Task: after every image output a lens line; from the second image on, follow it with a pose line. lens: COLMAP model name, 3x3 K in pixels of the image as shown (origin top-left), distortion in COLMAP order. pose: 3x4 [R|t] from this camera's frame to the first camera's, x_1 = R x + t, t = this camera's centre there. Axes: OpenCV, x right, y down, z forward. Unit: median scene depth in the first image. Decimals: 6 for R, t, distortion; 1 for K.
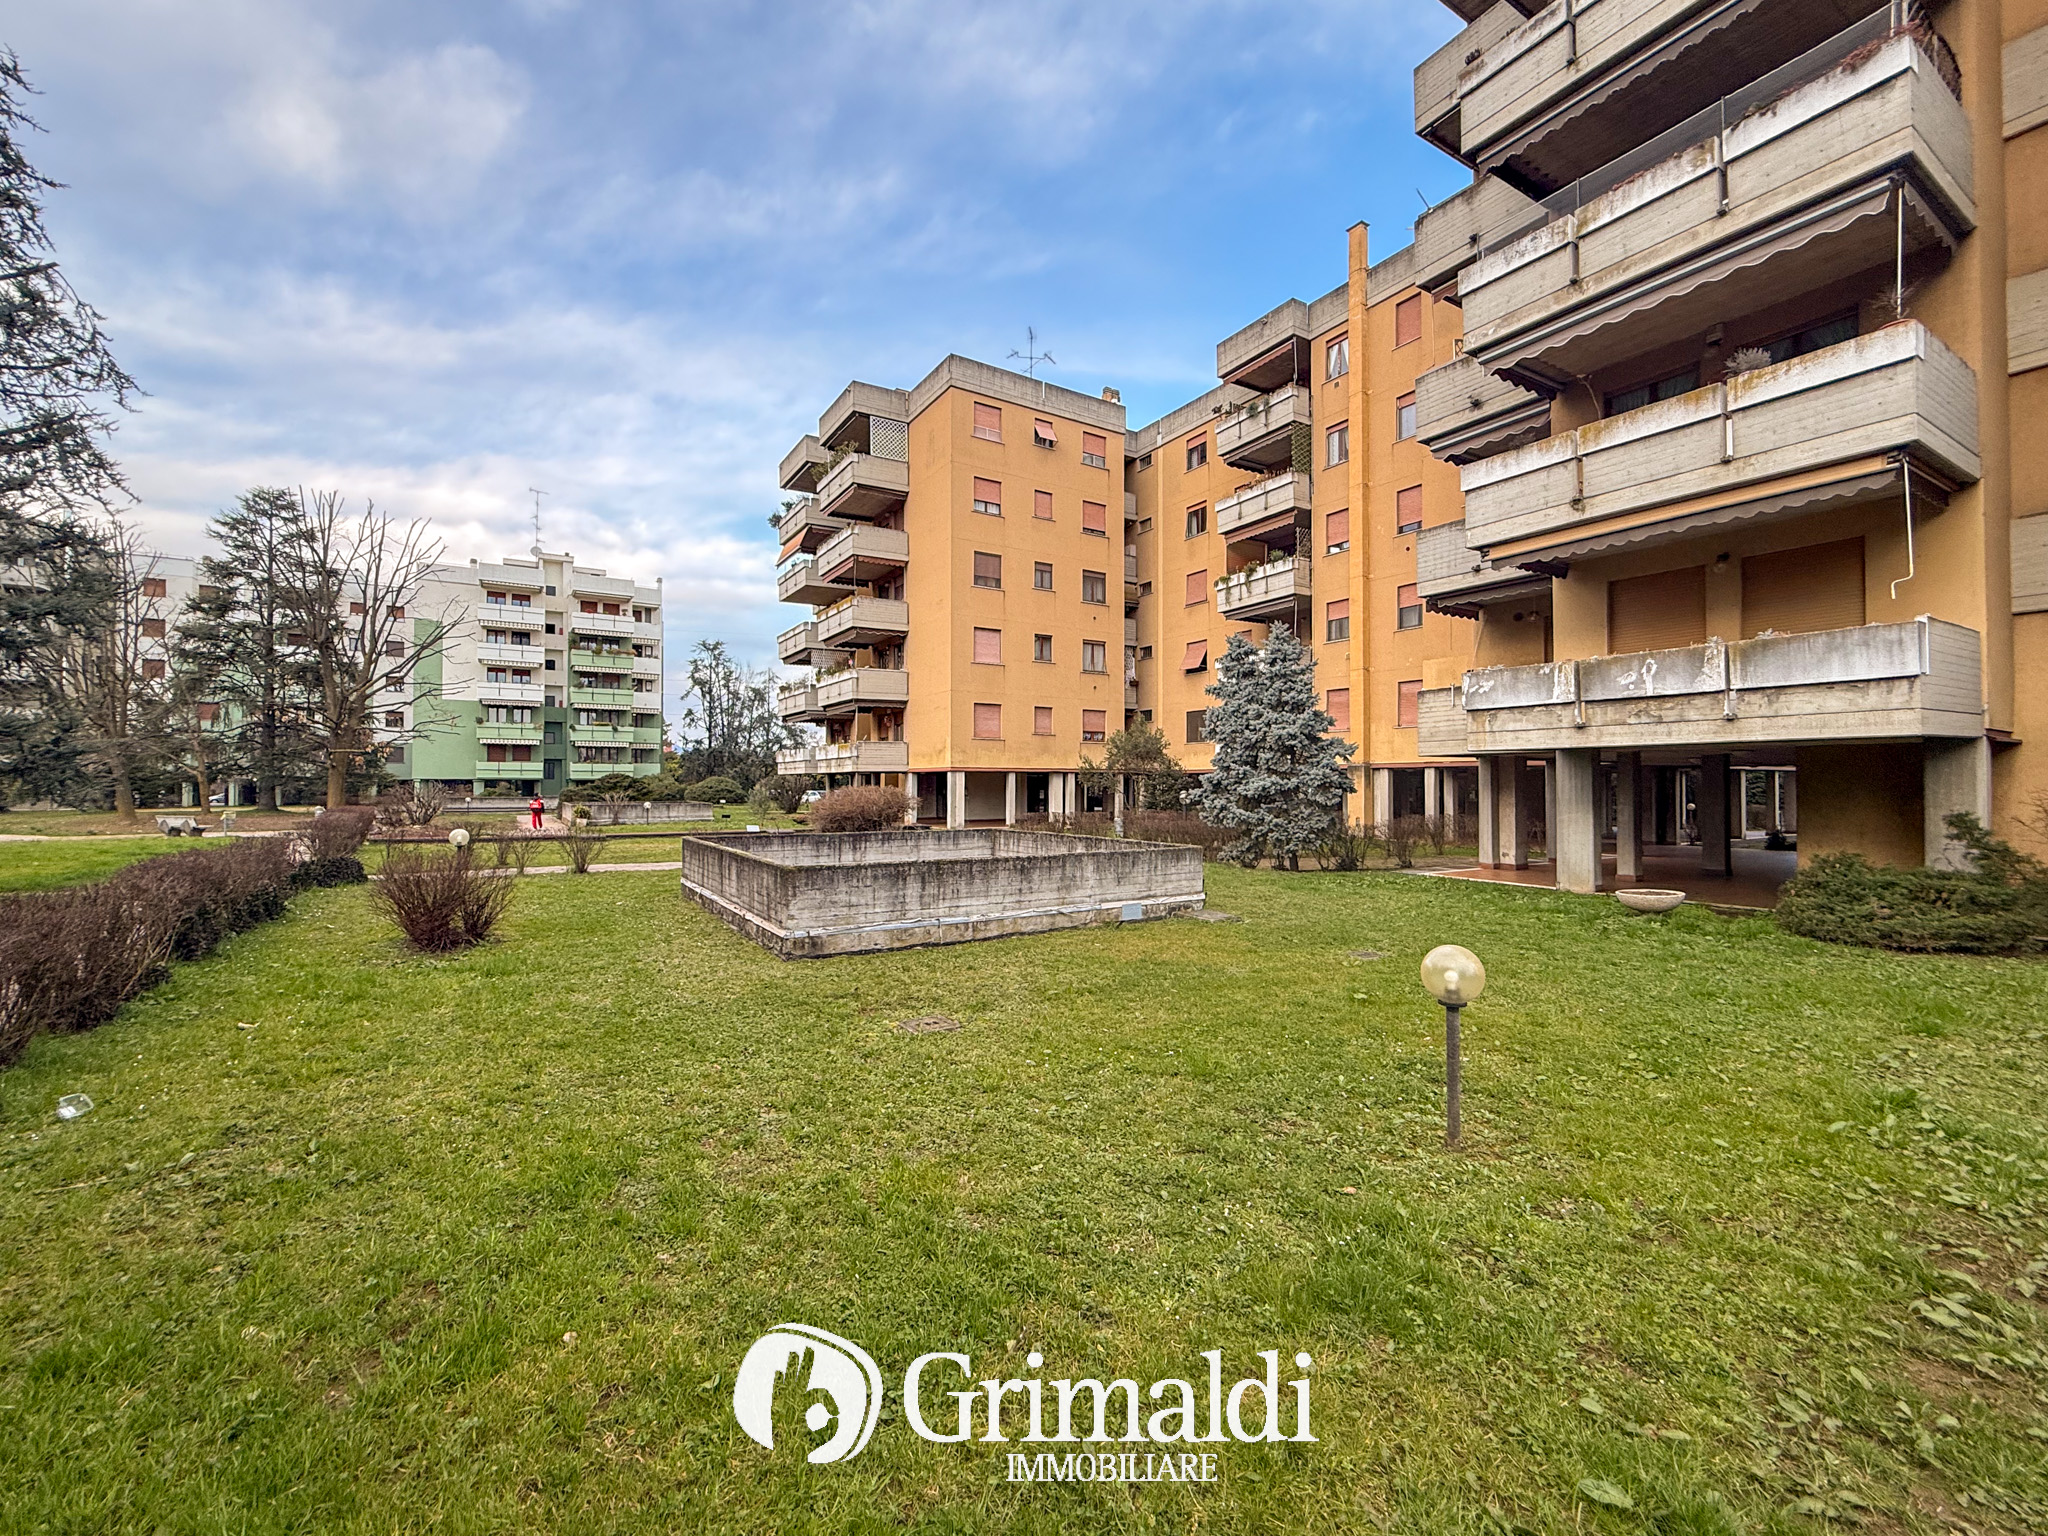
lens RADIAL K [[848.3, 0, 1027.6], [0, 848.3, 773.4], [0, 0, 1]] dist [0.028599, 0.000032]
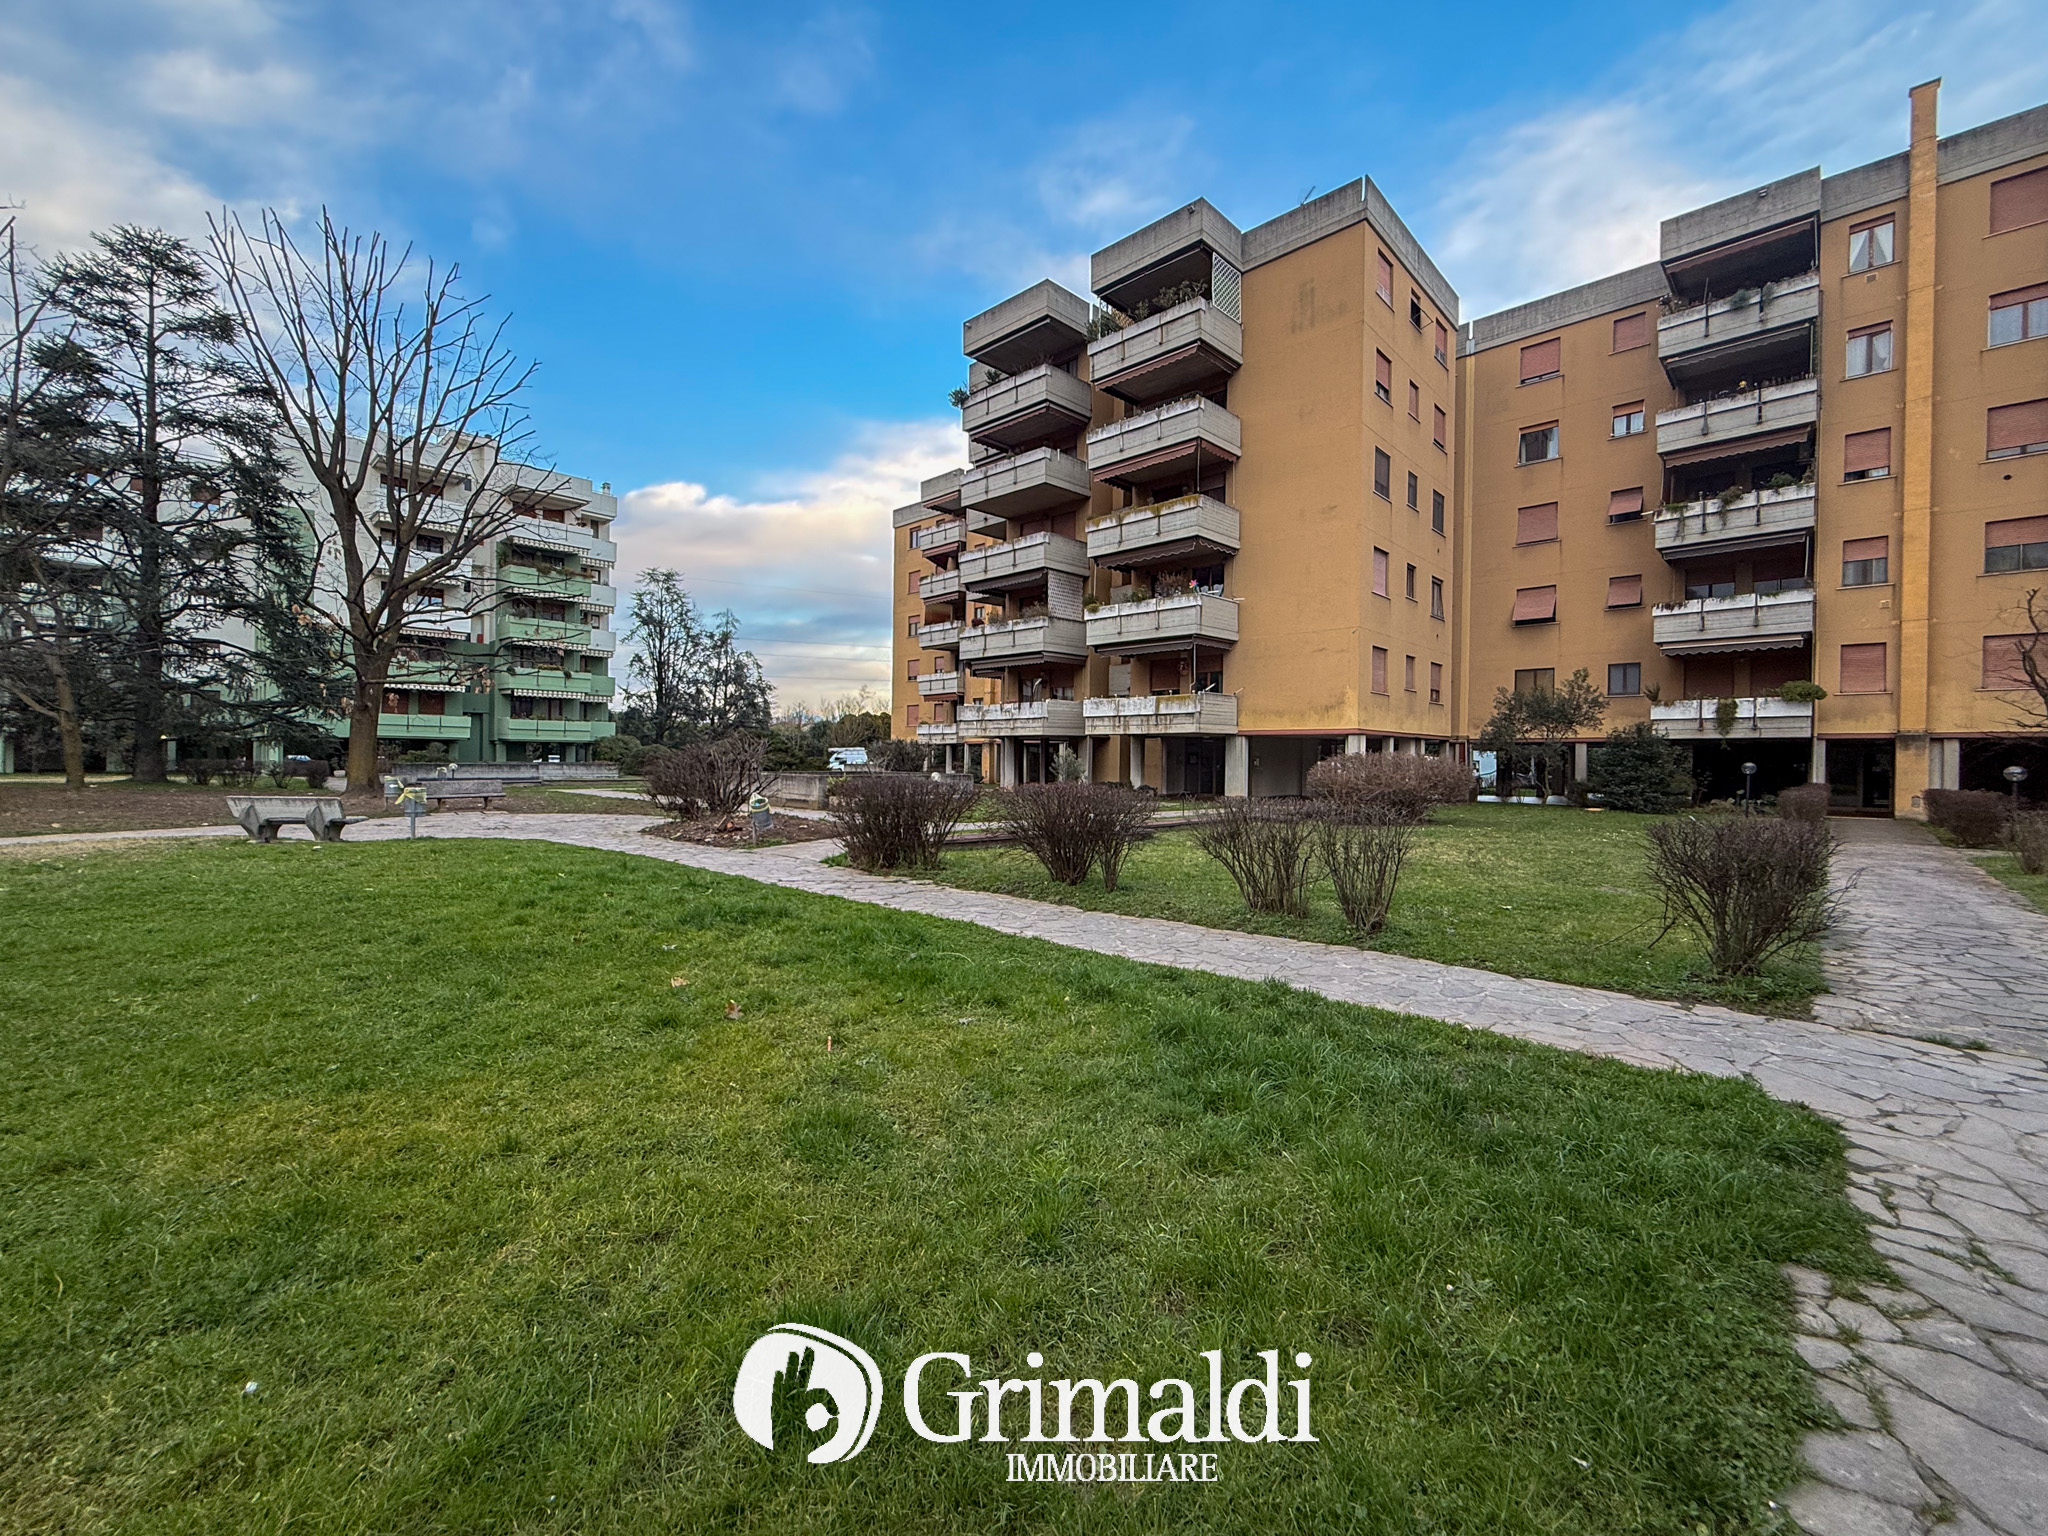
lens RADIAL K [[839.2, 0, 1066.0], [0, 839.2, 771.2], [0, 0, 1]] dist [0.013989, -0.000072]
pose [[0.964626, 0.006210, 0.263548, -0.490363], [-0.014338, 0.999479, 0.028929, 0.011289], [-0.263231, -0.031684, 0.964213, 0.310066]]
